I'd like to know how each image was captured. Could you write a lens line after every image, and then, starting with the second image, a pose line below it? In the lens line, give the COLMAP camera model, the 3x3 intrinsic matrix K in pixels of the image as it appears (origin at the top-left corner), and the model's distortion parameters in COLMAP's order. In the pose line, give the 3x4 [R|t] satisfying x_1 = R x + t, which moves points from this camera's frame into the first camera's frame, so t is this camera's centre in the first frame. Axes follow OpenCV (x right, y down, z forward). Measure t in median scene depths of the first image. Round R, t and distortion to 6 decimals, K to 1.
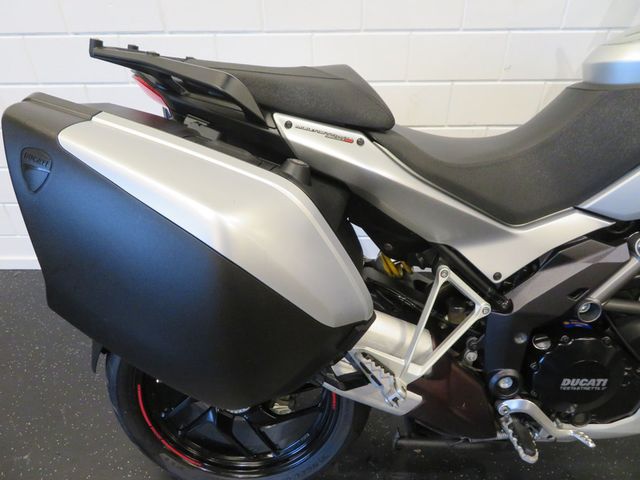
lens RADIAL K [[462.8, 0, 320.0], [0, 462.8, 240.0], [0, 0, 1]] dist [-0.003366, 0.002324]
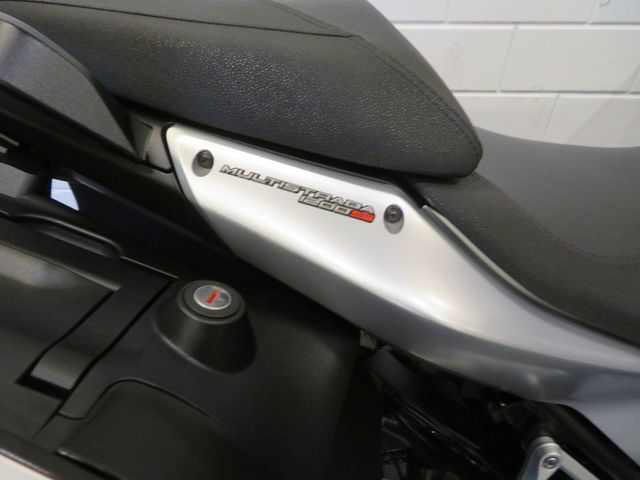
lens RADIAL K [[462.8, 0, 320.0], [0, 462.8, 240.0], [0, 0, 1]] dist [-0.003366, 0.002324]
pose [[0.999792, 0.020070, -0.003601, 0.025824], [-0.019446, 0.991614, 0.127761, -0.208421], [0.006135, -0.127664, 0.991798, 0.545974]]
